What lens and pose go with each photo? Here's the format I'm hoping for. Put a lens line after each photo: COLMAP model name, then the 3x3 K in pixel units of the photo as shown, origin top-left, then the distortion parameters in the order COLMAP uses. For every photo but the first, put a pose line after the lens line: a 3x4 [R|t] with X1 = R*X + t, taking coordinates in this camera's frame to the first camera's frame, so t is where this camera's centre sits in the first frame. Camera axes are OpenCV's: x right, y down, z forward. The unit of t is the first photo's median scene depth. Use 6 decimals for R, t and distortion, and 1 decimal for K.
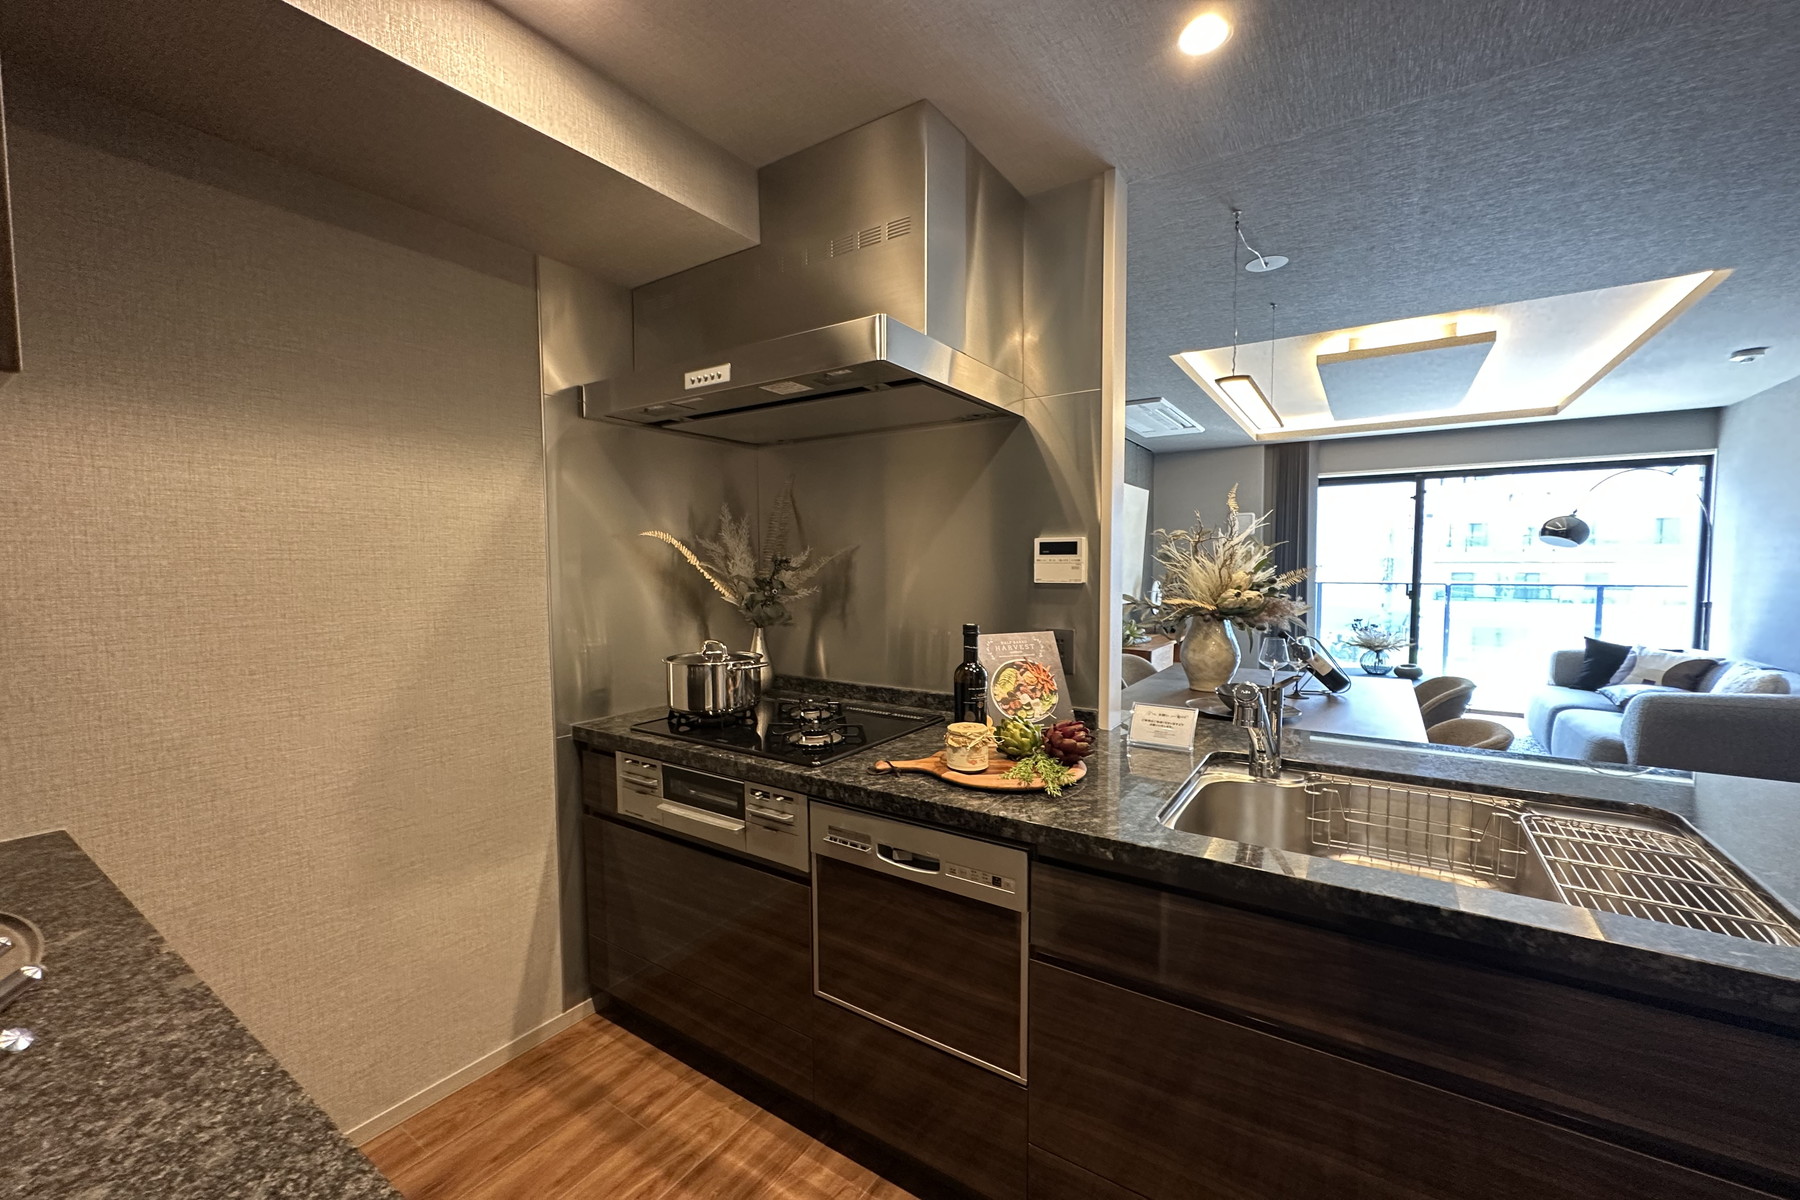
lens RADIAL K [[721.7, 0, 896.1], [0, 721.7, 603.3], [0, 0, 1]] dist [-0.002907, -0.000133]
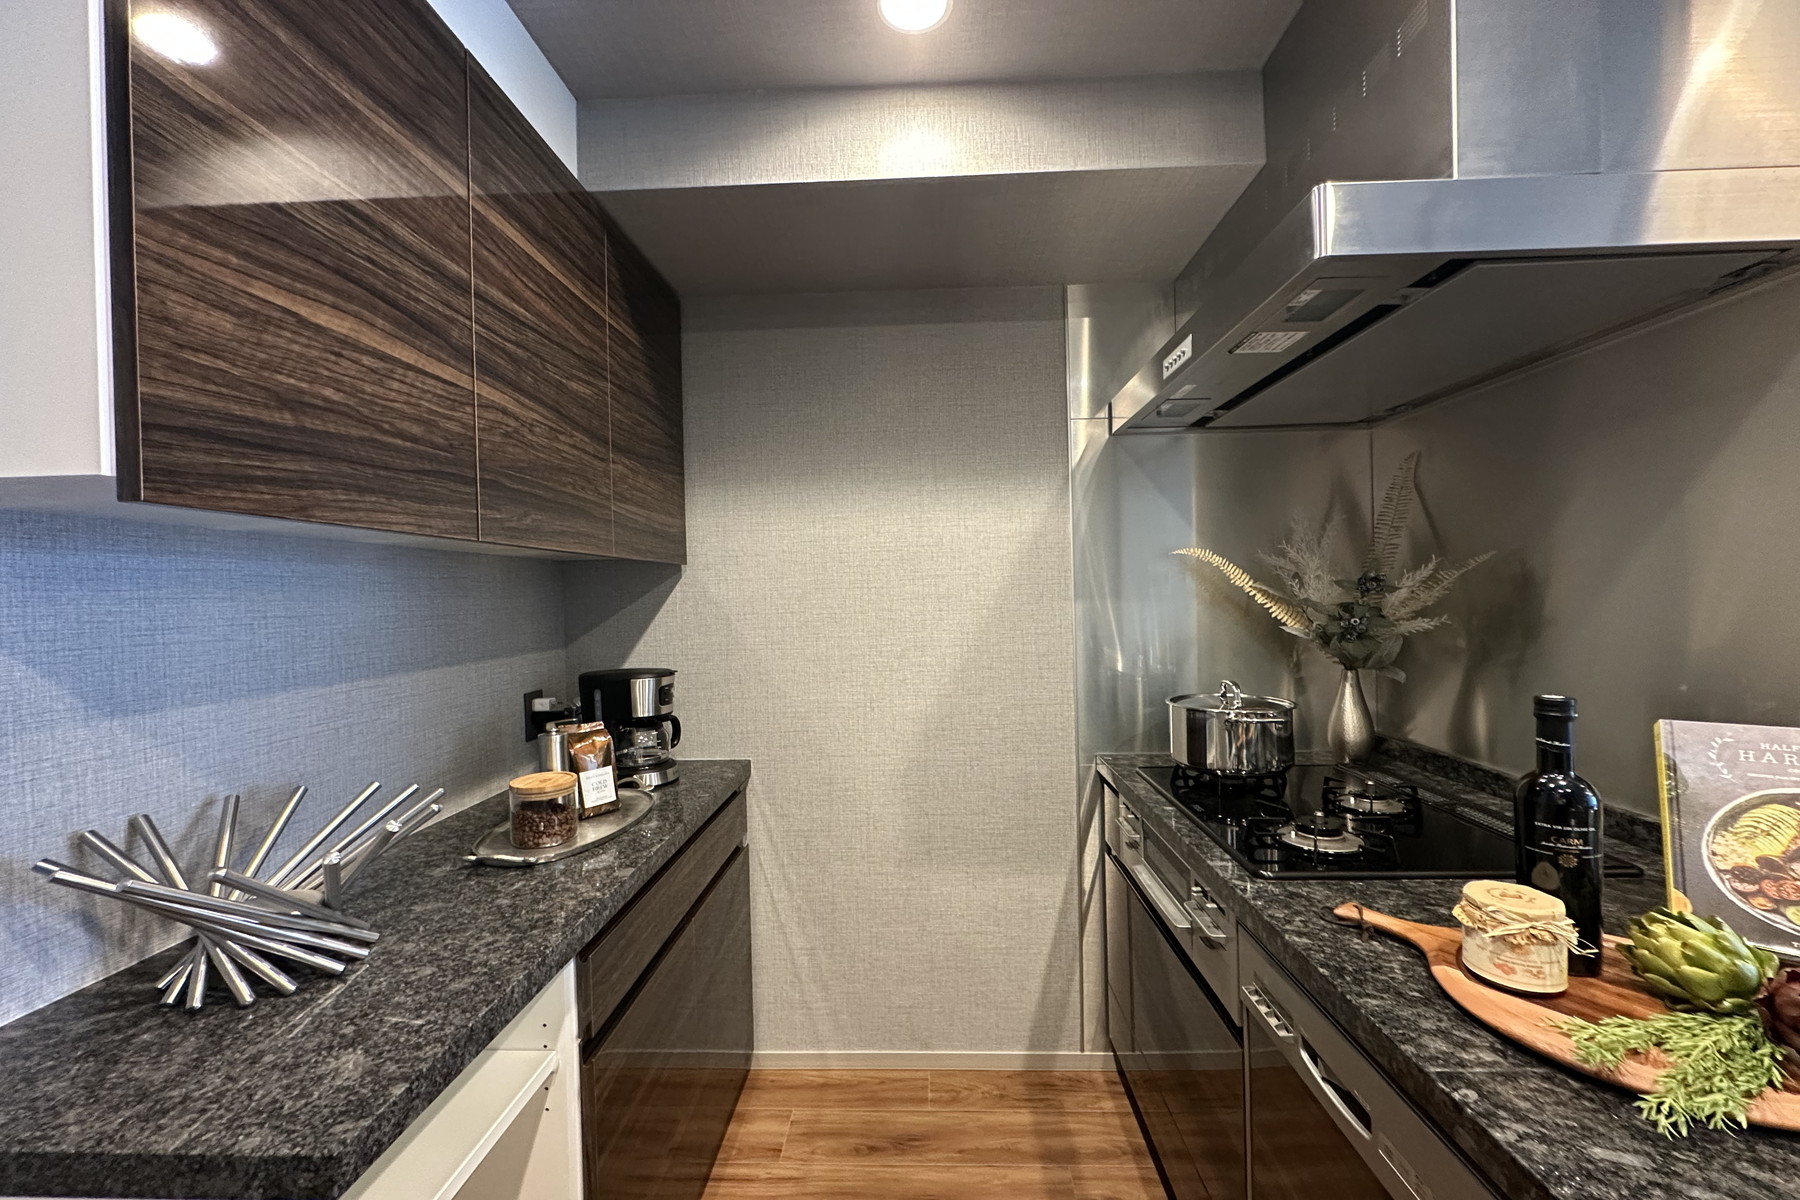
lens RADIAL K [[721.7, 0, 898.8], [0, 721.7, 597.8], [0, 0, 1]] dist [-0.002907, -0.000133]
pose [[0.524312, -0.000098, -0.851526, 0.262856], [-0.030675, 0.999349, -0.019003, -0.015598], [0.850974, 0.036084, 0.523968, 0.299861]]
